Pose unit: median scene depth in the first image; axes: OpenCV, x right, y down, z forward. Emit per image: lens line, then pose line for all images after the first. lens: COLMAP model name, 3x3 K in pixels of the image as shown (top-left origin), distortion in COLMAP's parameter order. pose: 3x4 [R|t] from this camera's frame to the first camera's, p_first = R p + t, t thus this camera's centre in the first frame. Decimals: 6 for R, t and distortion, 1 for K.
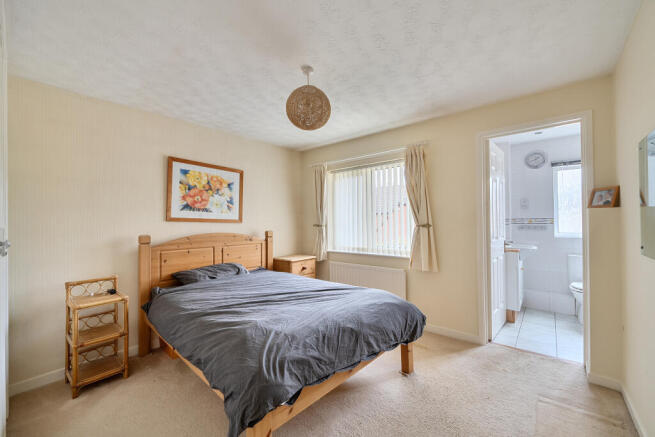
lens RADIAL K [[264.5, 0, 326.1], [0, 264.5, 215.5], [0, 0, 1]] dist [0.002752, 0.000207]
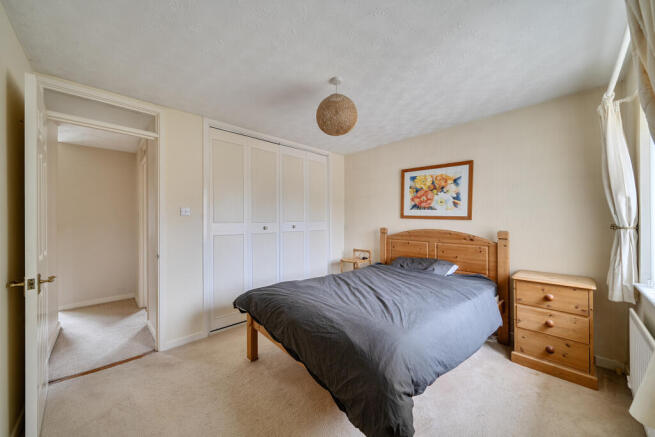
lens RADIAL K [[236.0, 0, 329.0], [0, 236.0, 217.4], [0, 0, 1]] dist [-0.007485, 0.000250]
pose [[-0.099652, -0.001440, -0.995021, 0.575091], [0.025701, 0.999662, -0.004021, 0.011460], [0.994690, -0.025974, -0.099582, 0.684928]]
